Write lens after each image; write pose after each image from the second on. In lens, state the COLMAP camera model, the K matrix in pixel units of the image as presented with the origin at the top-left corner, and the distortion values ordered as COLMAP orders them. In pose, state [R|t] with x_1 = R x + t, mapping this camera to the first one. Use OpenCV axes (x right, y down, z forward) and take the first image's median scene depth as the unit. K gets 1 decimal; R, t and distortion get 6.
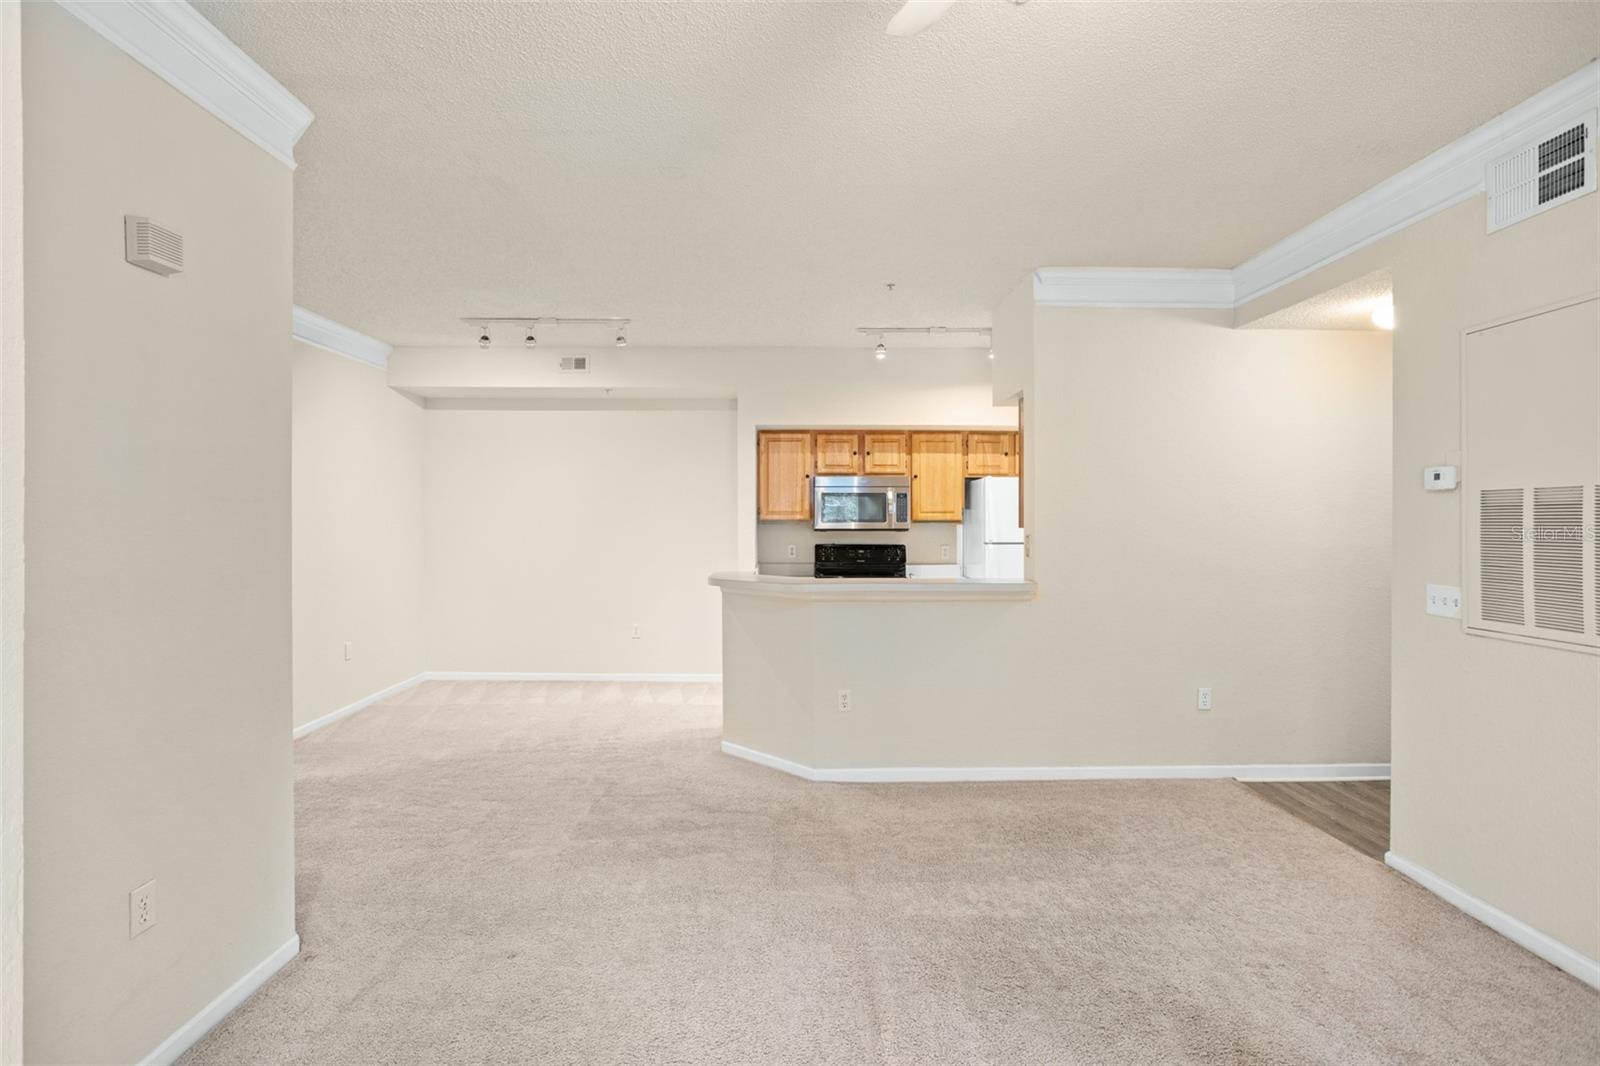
lens RADIAL K [[763.3, 0, 799.2], [0, 763.3, 523.2], [0, 0, 1]] dist [0.022540, 0.003150]
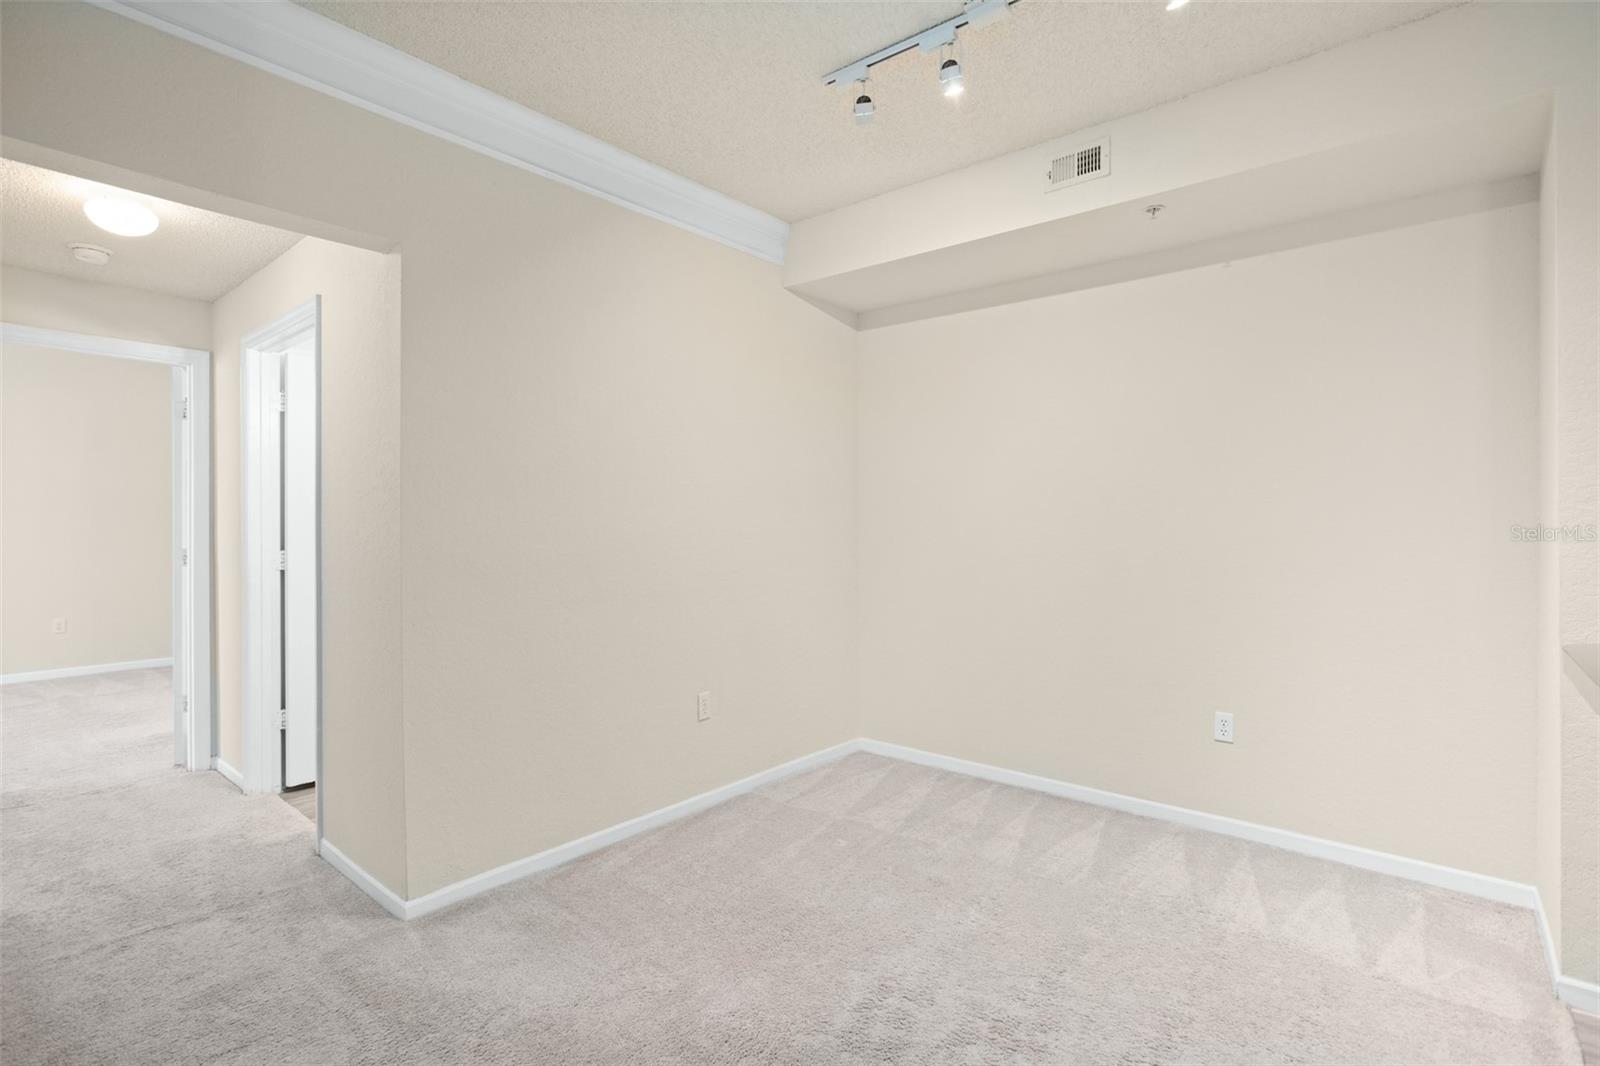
lens RADIAL K [[763.3, 0, 794.6], [0, 763.3, 524.8], [0, 0, 1]] dist [0.022540, 0.003150]
pose [[0.745900, 0.001367, -0.666057, -0.105573], [-0.006073, 0.999970, -0.004750, 0.019375], [0.666031, 0.007588, 0.745886, 0.526866]]
